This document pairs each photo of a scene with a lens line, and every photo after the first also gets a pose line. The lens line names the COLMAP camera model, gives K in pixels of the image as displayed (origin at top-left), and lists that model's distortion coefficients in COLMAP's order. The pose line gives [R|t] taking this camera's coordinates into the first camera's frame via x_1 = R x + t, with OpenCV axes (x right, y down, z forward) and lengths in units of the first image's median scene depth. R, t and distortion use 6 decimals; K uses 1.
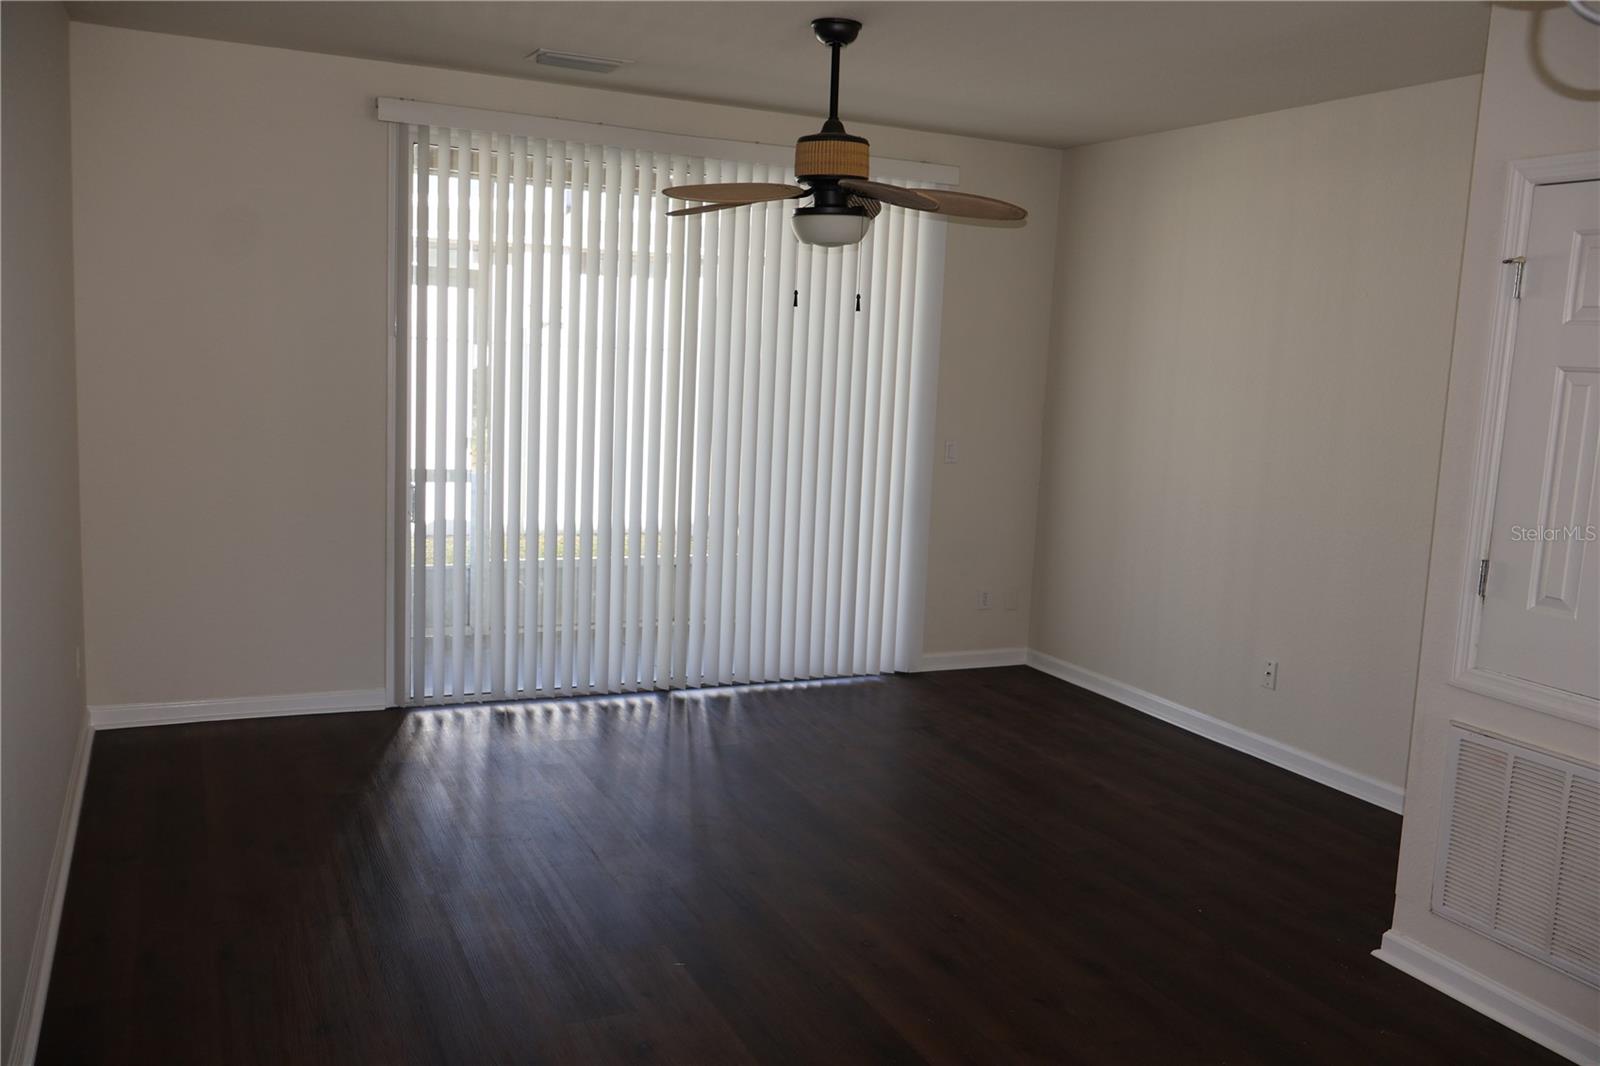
lens RADIAL K [[1337.5, 0, 798.4], [0, 1337.5, 534.1], [0, 0, 1]] dist [-0.003717, -0.008765]
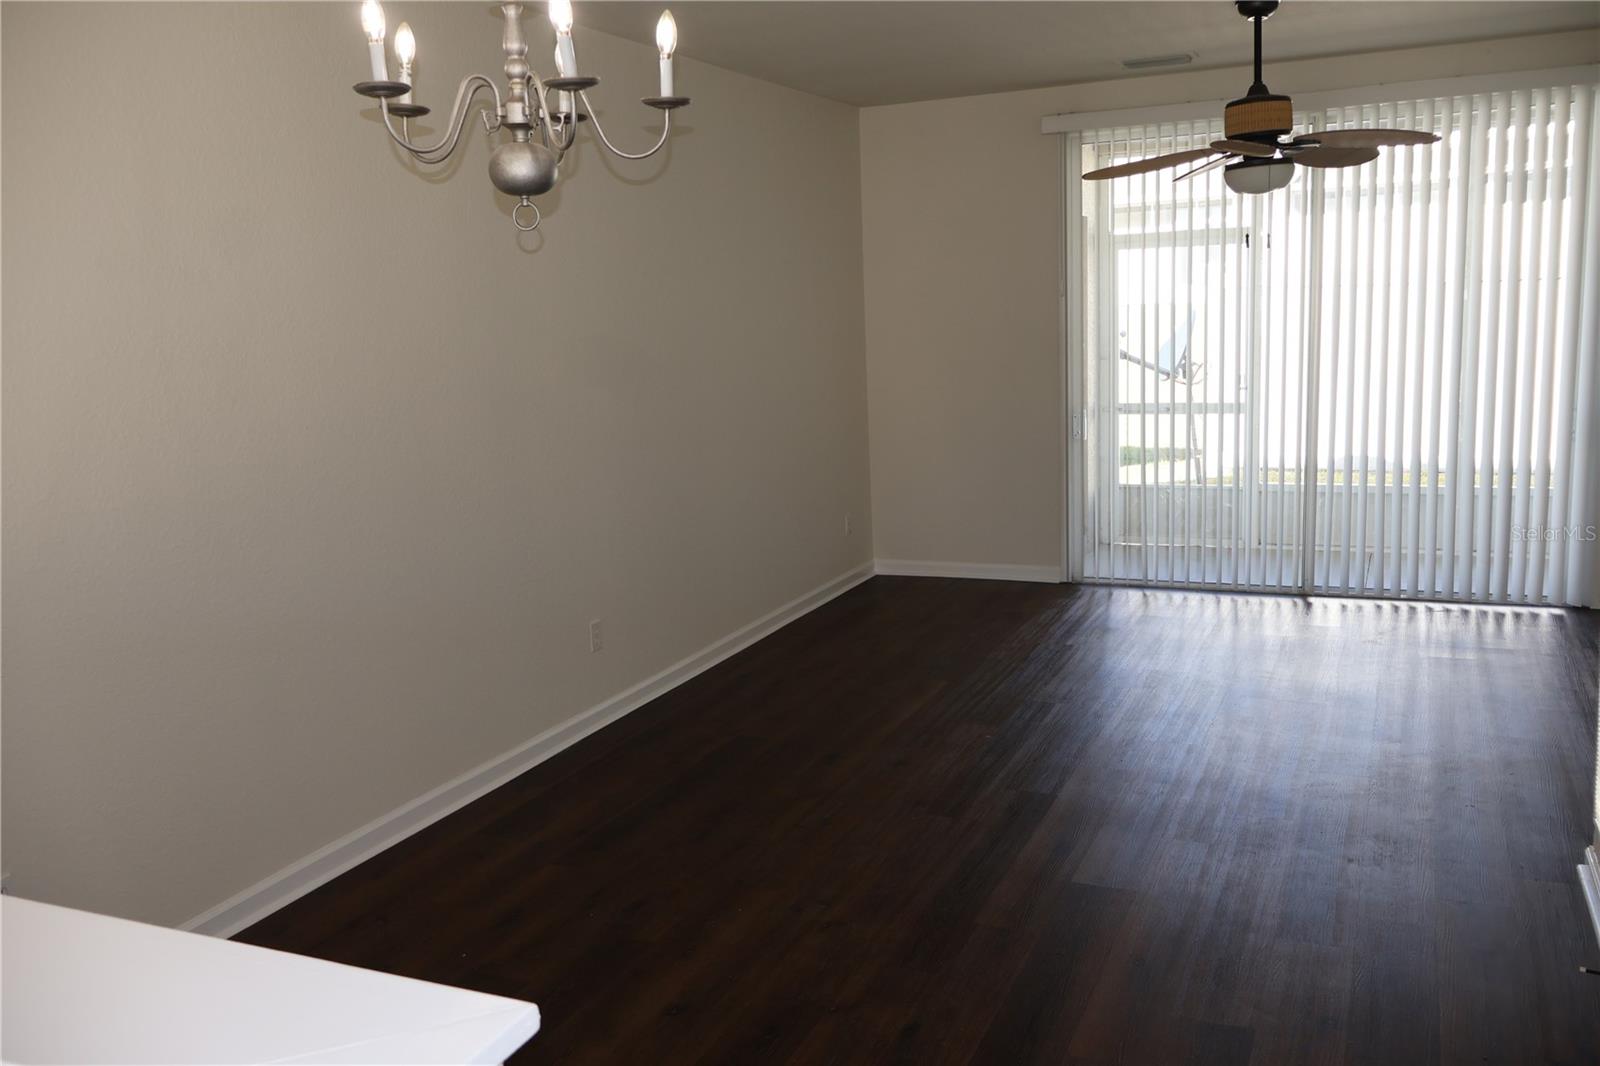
lens RADIAL K [[1337.5, 0, 801.0], [0, 1337.5, 539.2], [0, 0, 1]] dist [-0.003717, -0.008765]
pose [[0.654609, 0.051685, -0.754199, 0.582898], [-0.021830, 0.998536, 0.049481, 0.034424], [0.755652, -0.015927, 0.654779, -0.064534]]
